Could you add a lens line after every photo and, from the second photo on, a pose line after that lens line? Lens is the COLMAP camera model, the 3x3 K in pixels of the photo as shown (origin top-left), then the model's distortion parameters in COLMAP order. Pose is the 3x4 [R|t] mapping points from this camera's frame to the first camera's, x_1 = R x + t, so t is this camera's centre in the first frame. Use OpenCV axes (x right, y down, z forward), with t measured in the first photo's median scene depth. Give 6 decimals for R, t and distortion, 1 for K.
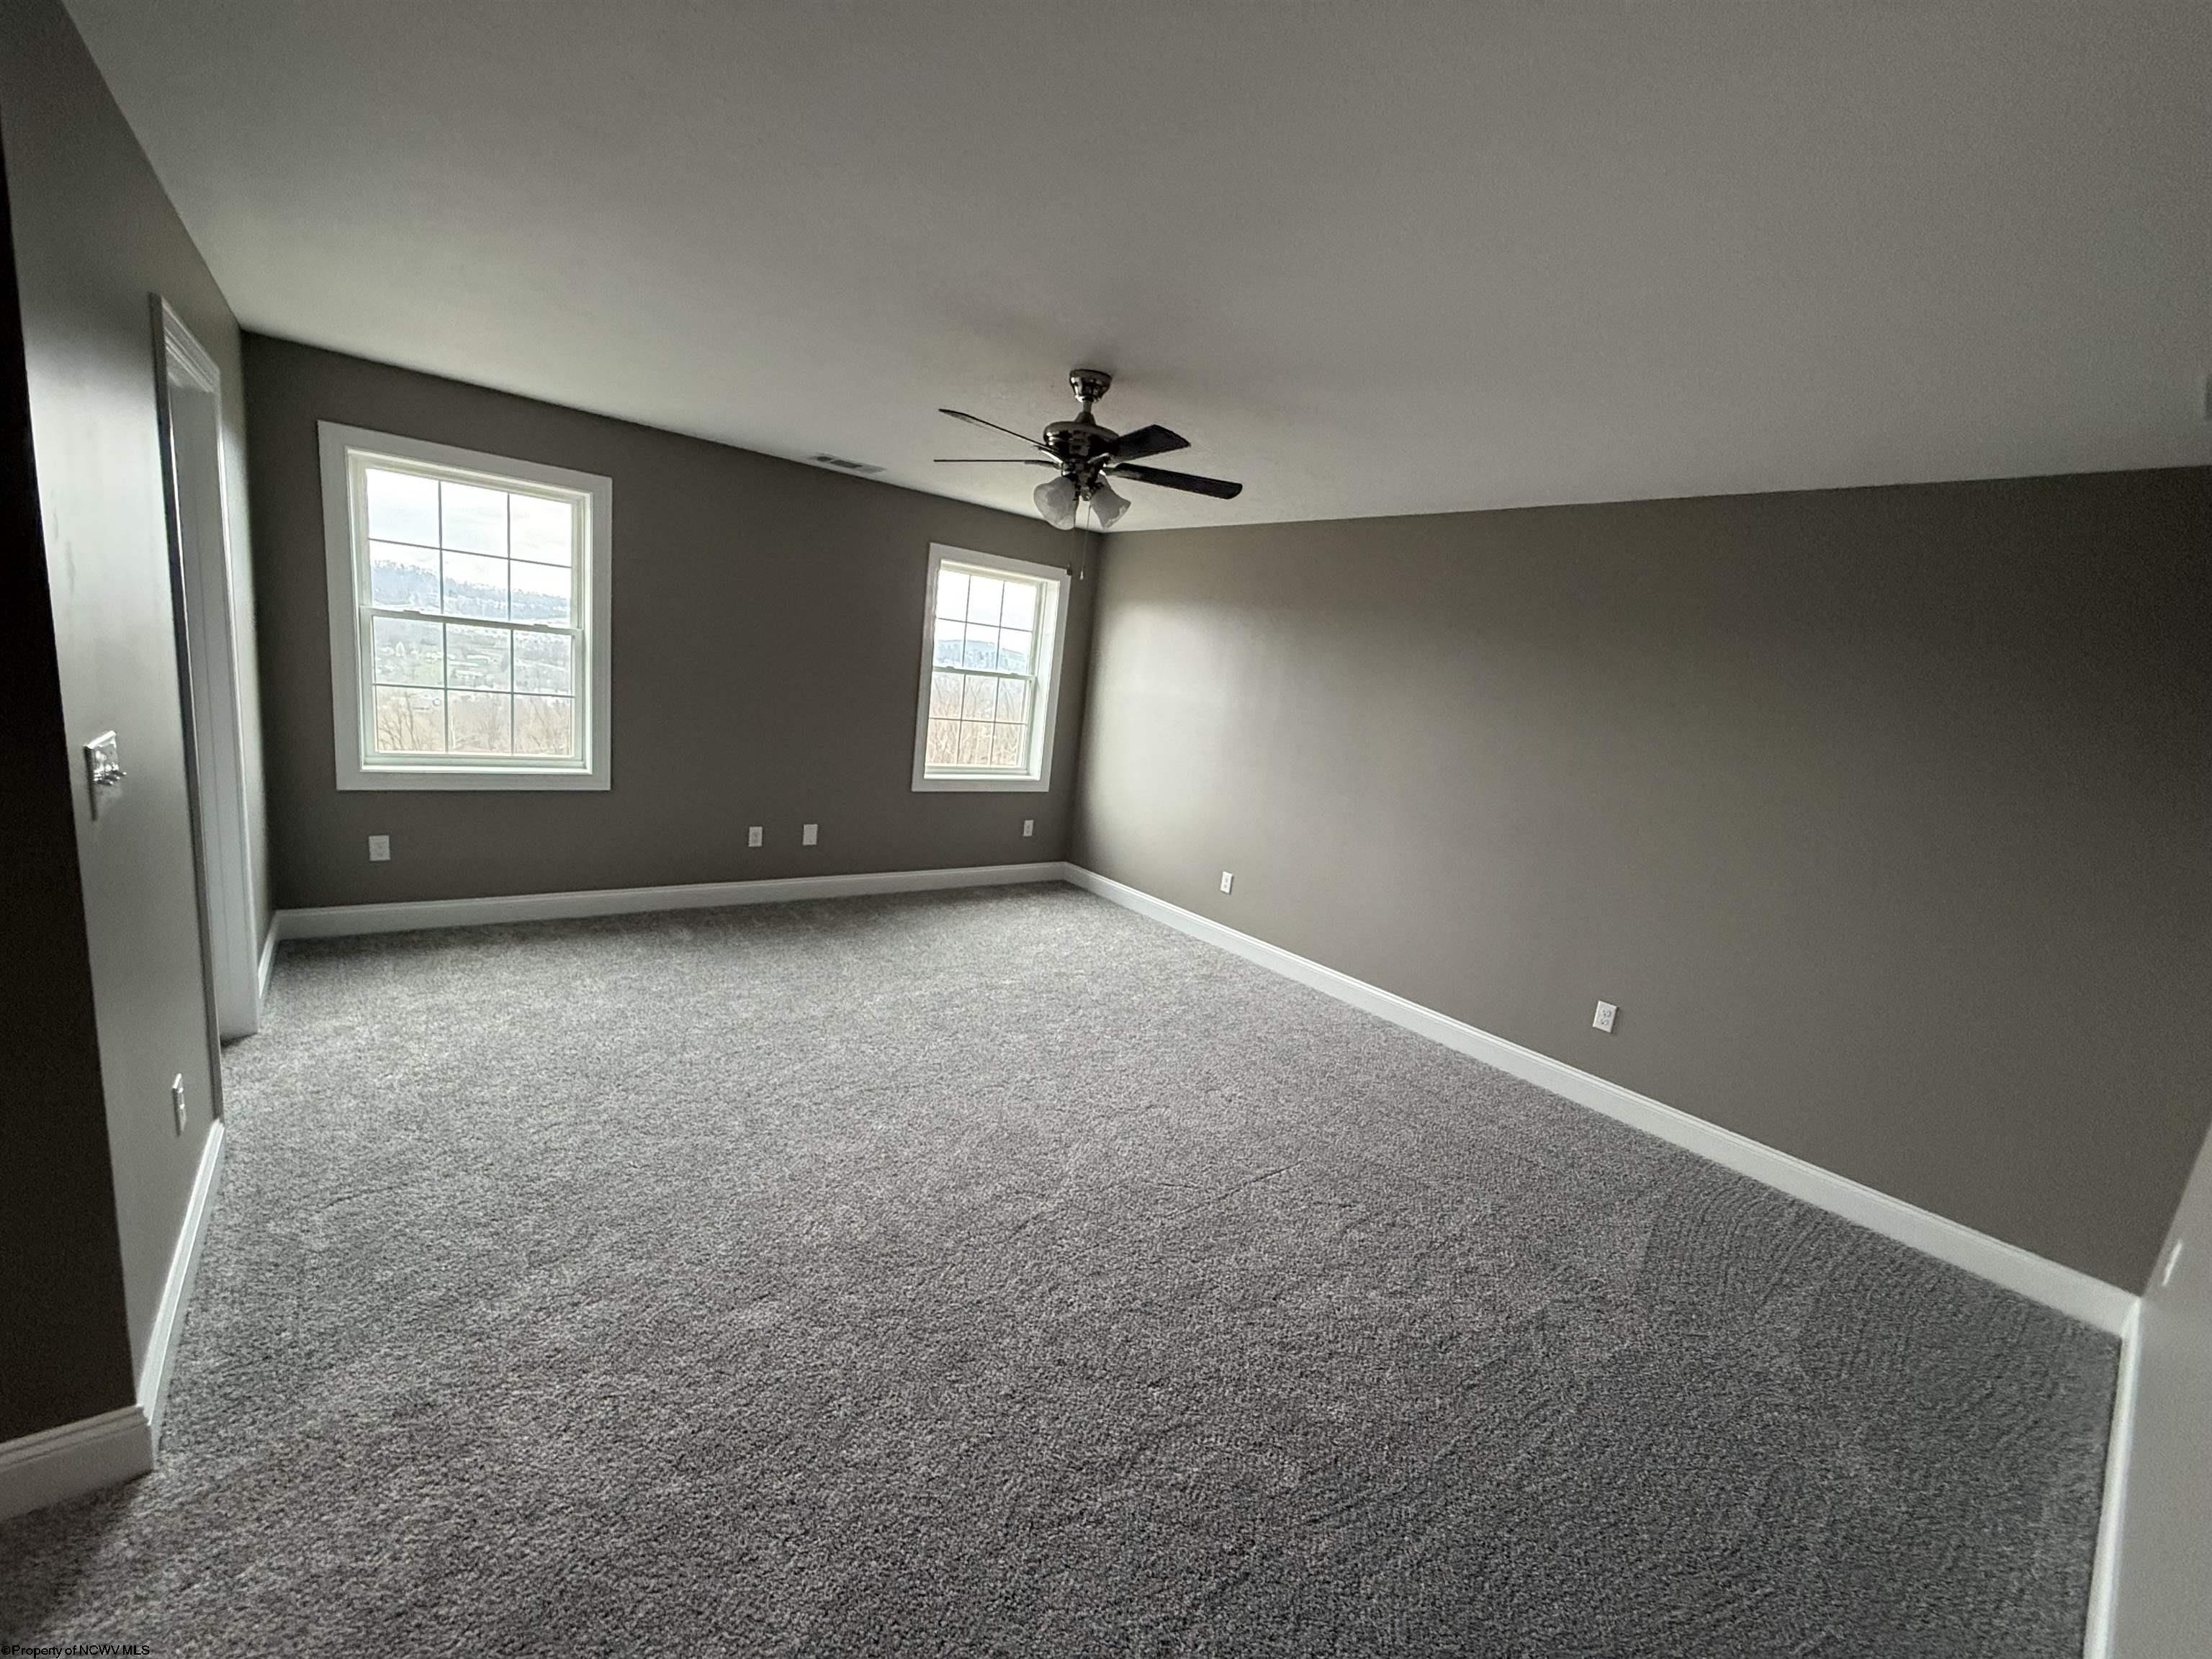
lens RADIAL K [[881.4, 0, 1091.3], [0, 881.4, 822.8], [0, 0, 1]] dist [-0.000291, -0.000325]
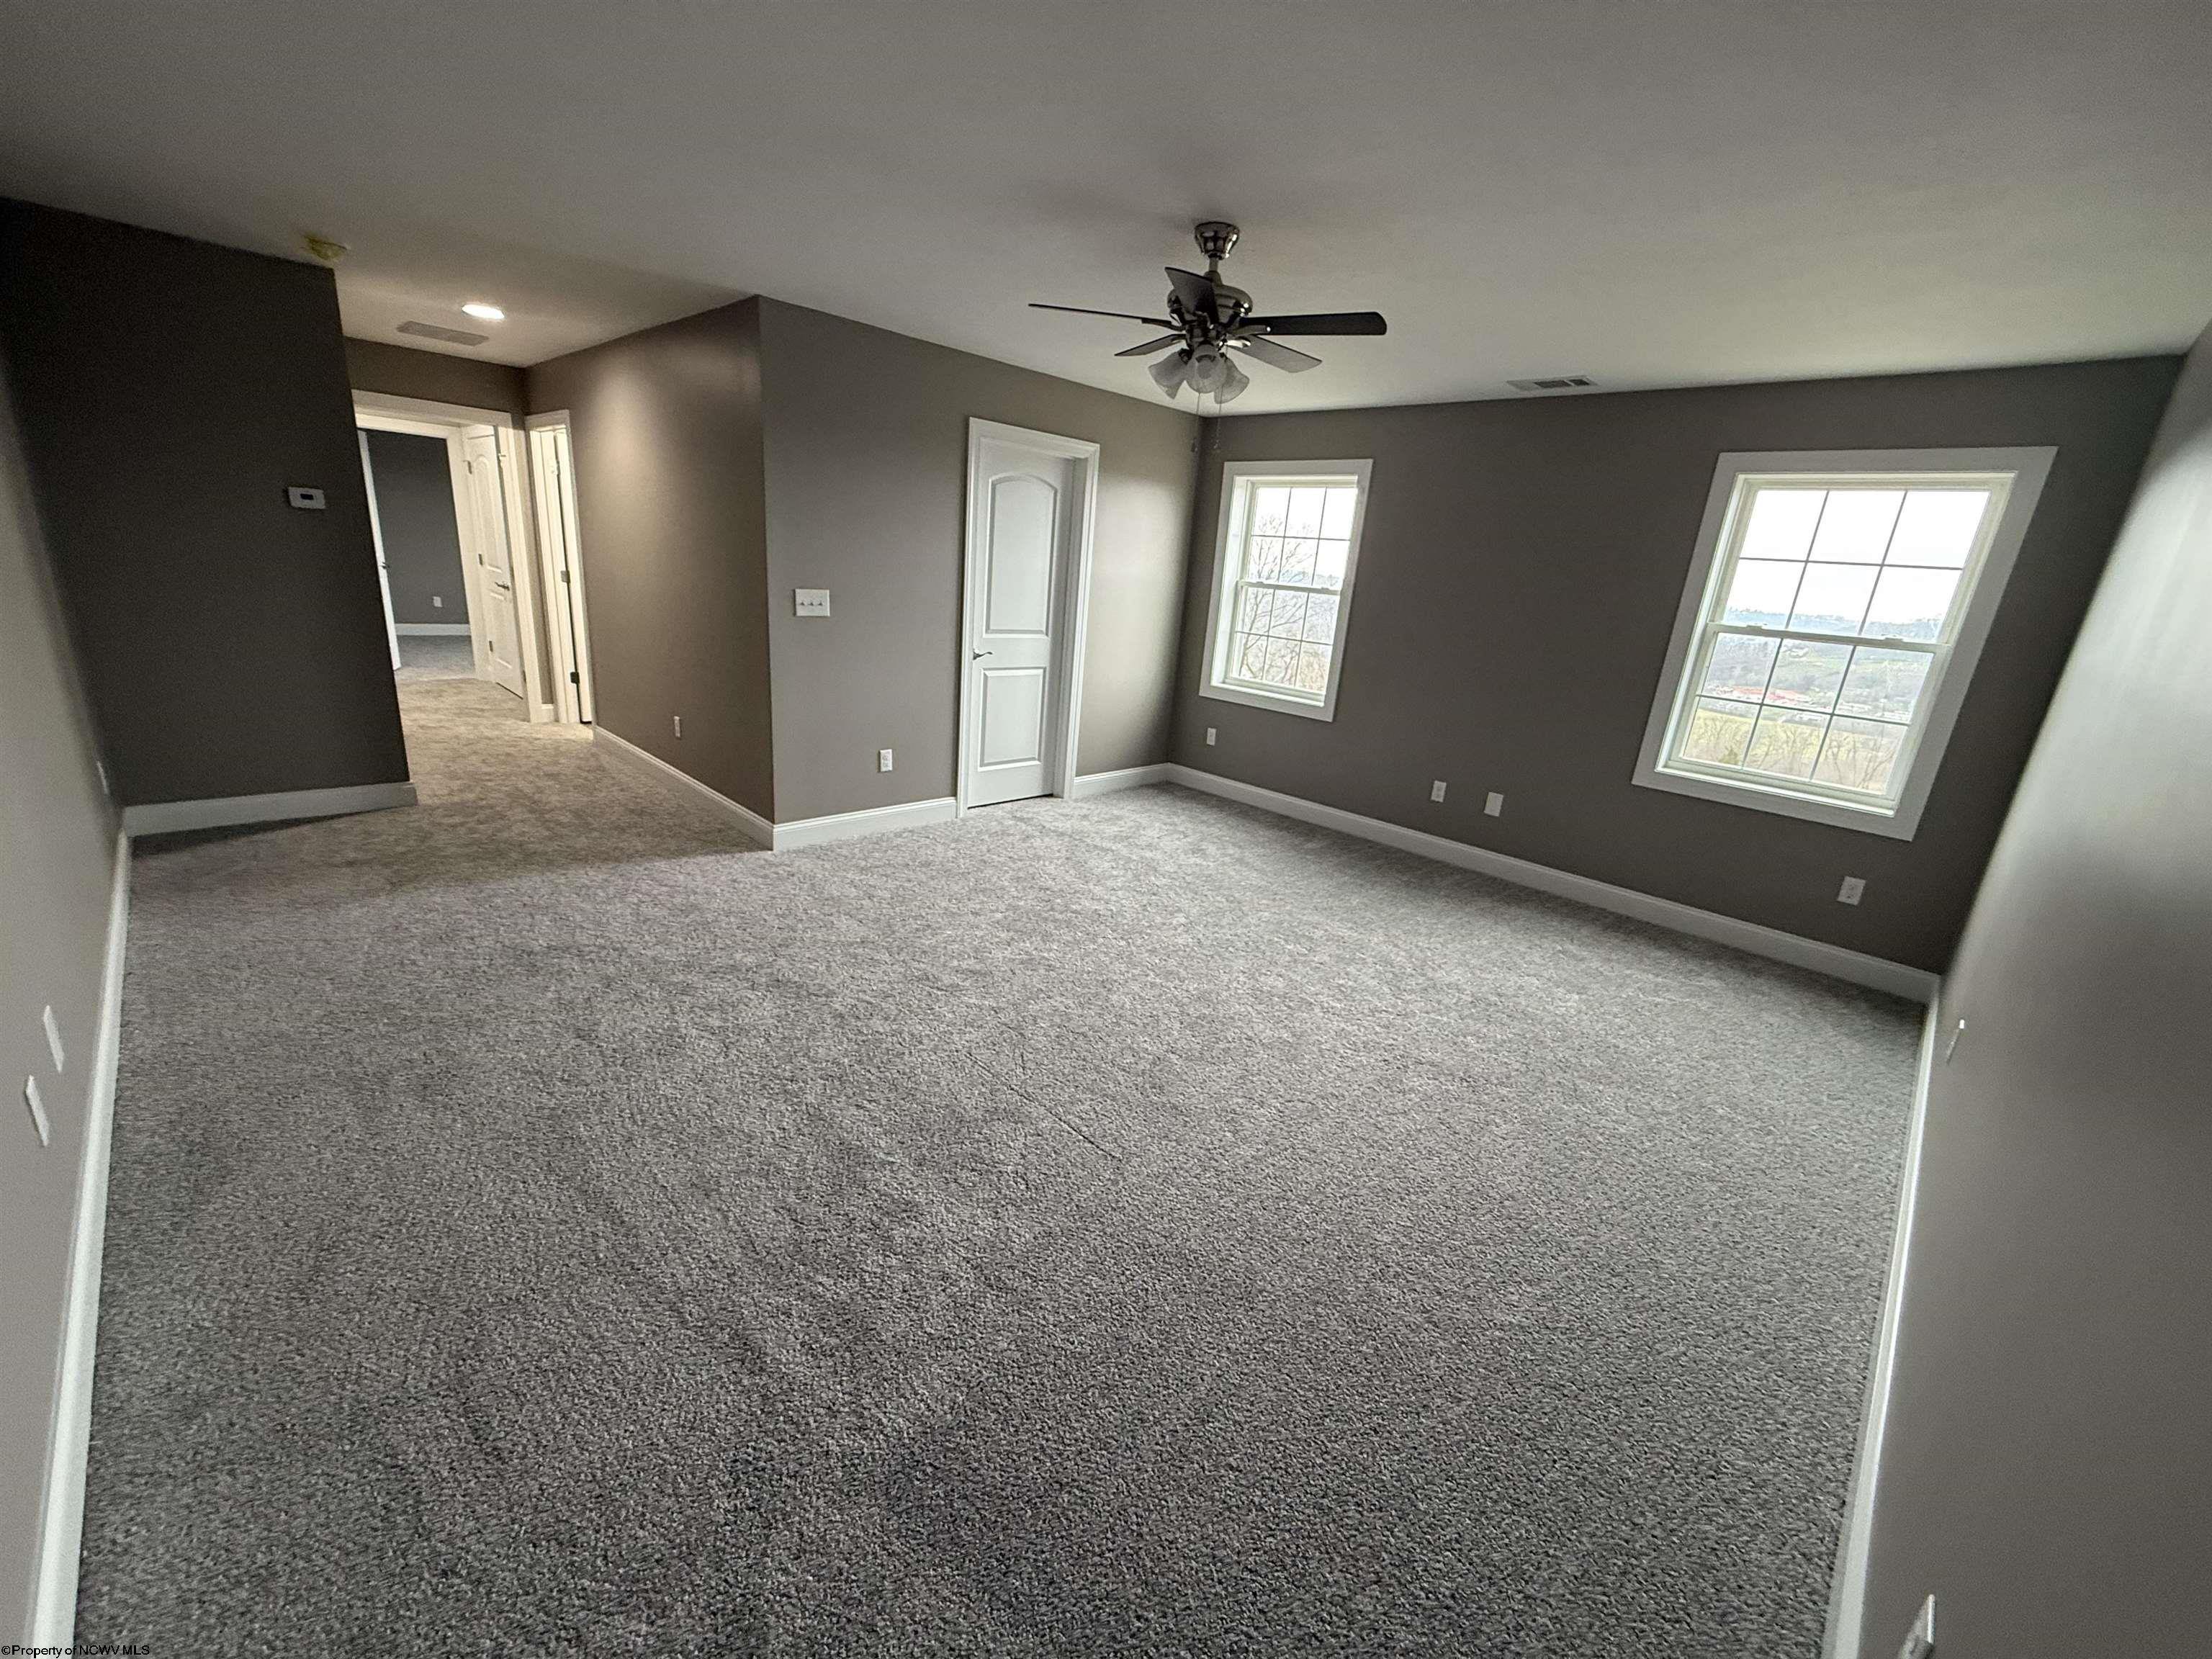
lens RADIAL K [[881.4, 0, 1089.0], [0, 881.4, 838.6], [0, 0, 1]] dist [-0.000291, -0.000325]
pose [[0.122241, 0.206504, -0.970780, 0.613576], [-0.232015, 0.956959, 0.174349, -0.016987], [0.965001, 0.203923, 0.164892, 0.492307]]
